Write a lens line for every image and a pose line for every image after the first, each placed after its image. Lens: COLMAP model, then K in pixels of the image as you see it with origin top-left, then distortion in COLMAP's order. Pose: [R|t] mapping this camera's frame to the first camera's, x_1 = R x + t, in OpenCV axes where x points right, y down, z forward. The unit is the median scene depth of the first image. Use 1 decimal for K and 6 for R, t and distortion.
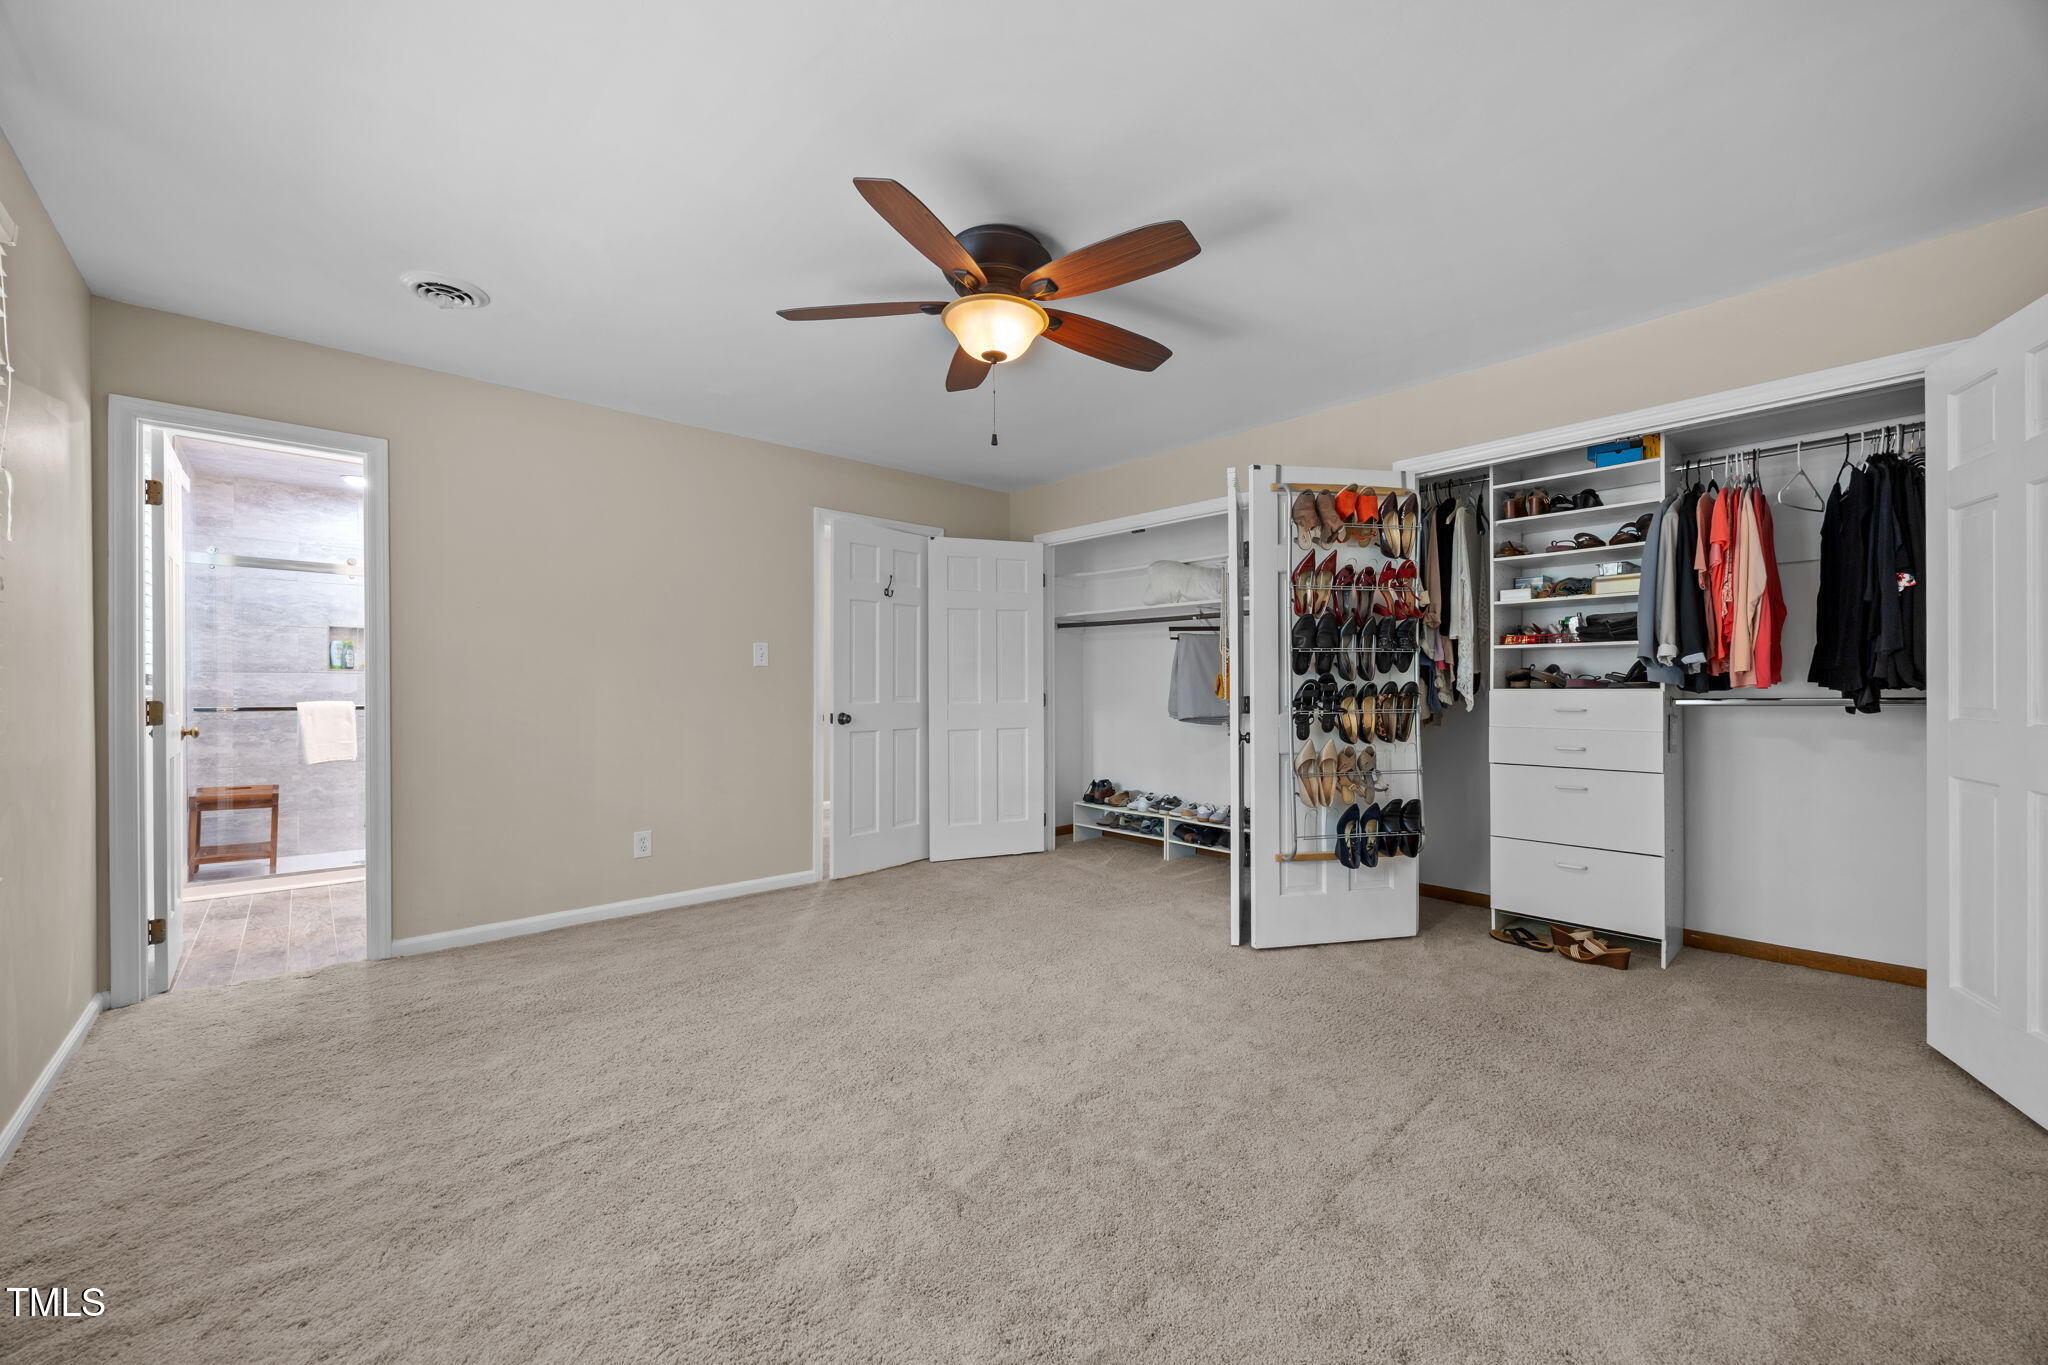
lens RADIAL K [[787.1, 0, 1015.3], [0, 787.1, 684.2], [0, 0, 1]] dist [0.001234, 0.000216]
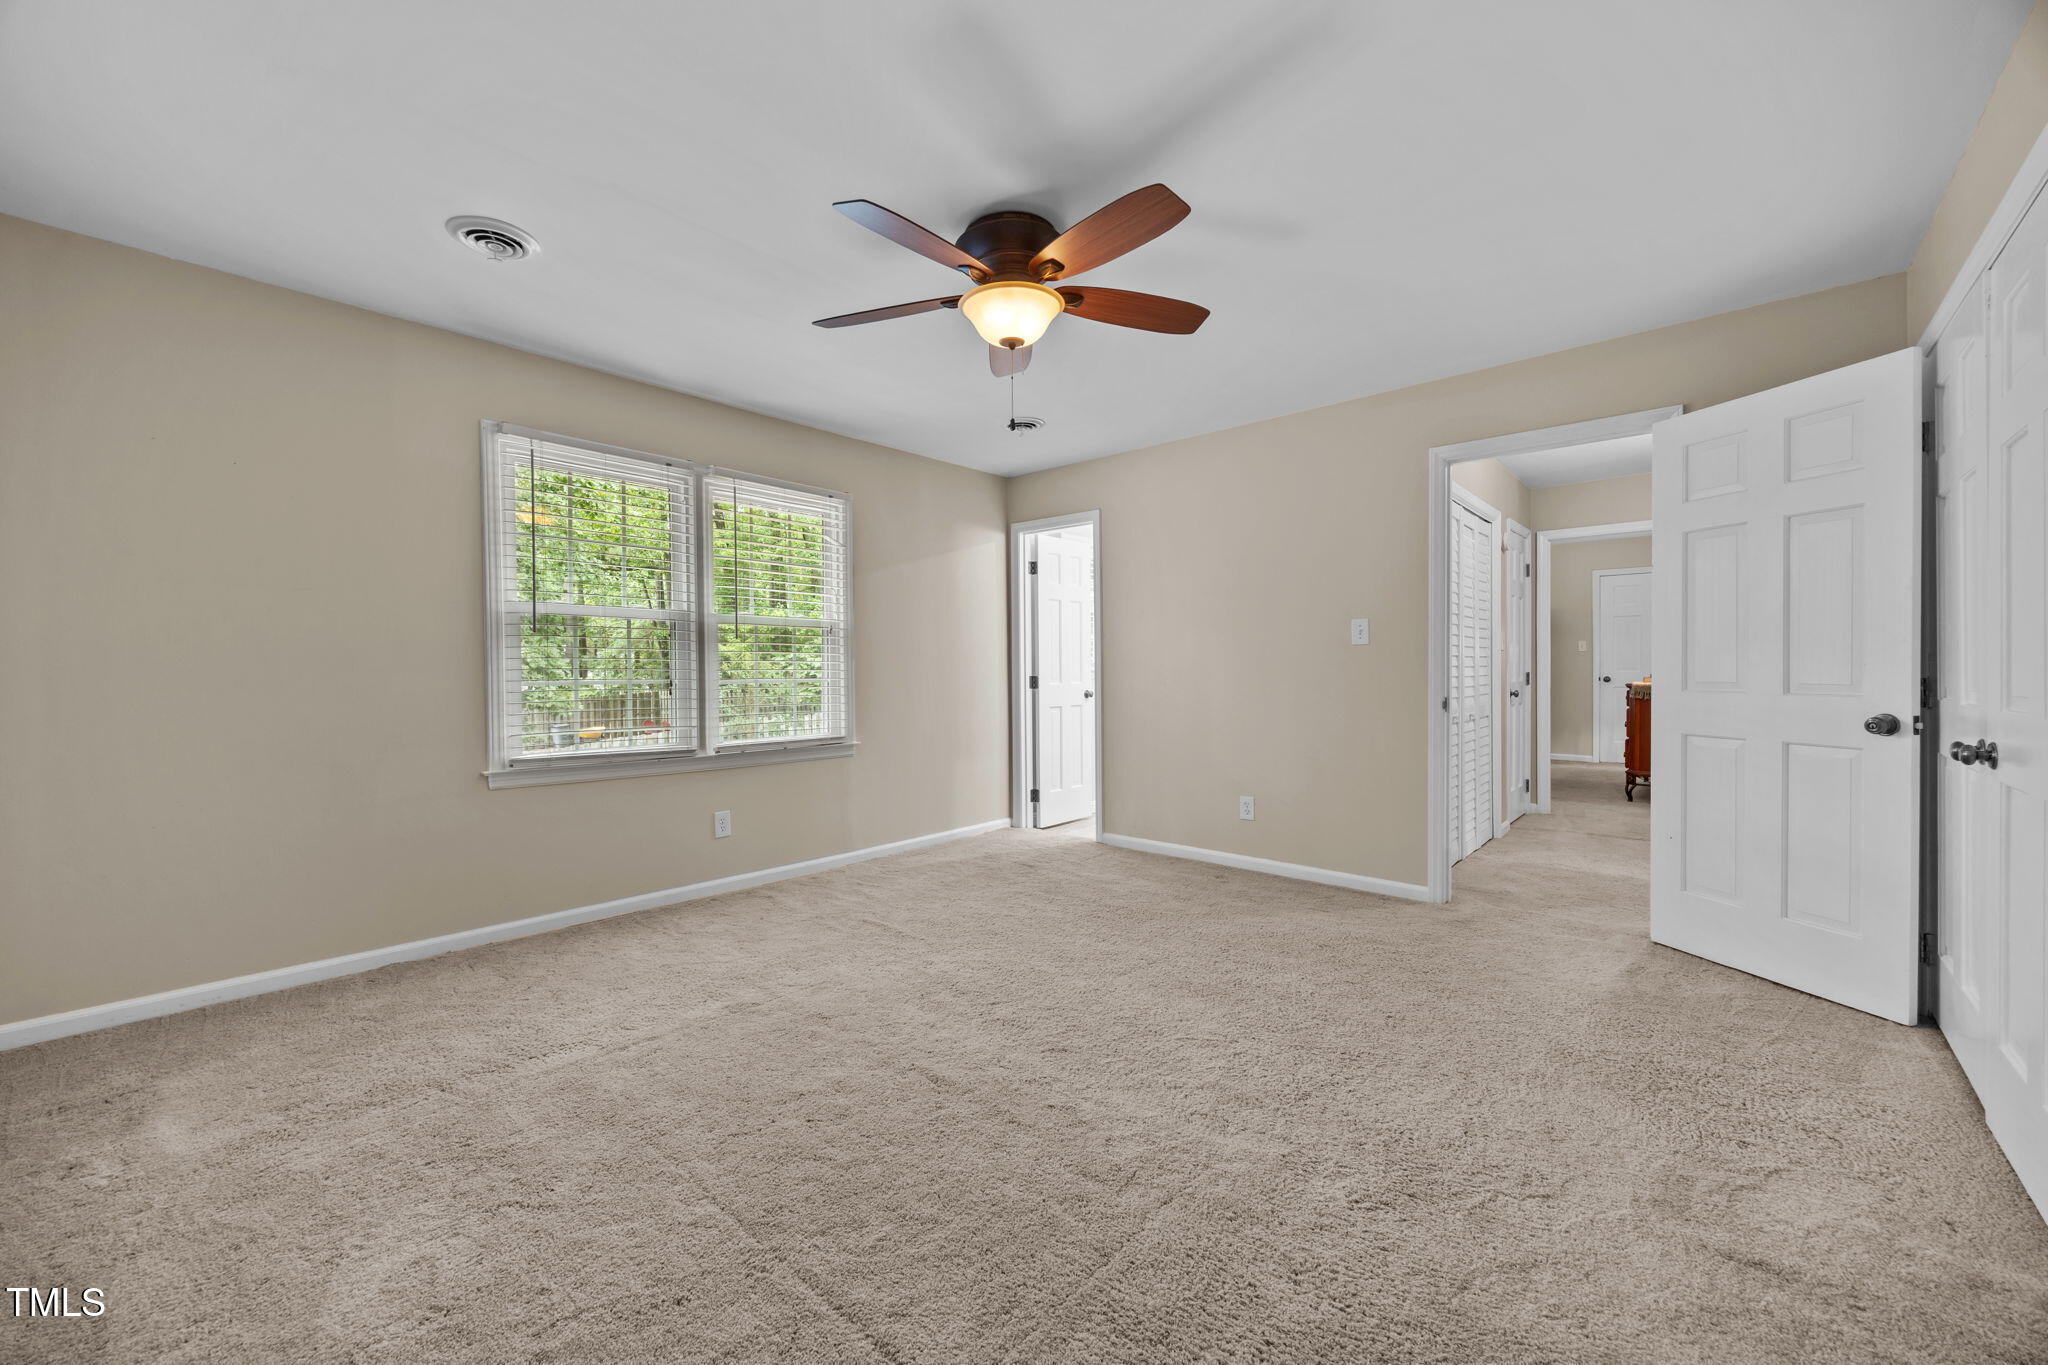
lens RADIAL K [[787.1, 0, 1014.9], [0, 787.1, 682.8], [0, 0, 1]] dist [0.001234, 0.000216]
pose [[0.096177, 0.015191, -0.995248, 0.761712], [0.005878, 0.999857, 0.015829, 0.006906], [0.995347, -0.007373, 0.096074, 0.710363]]
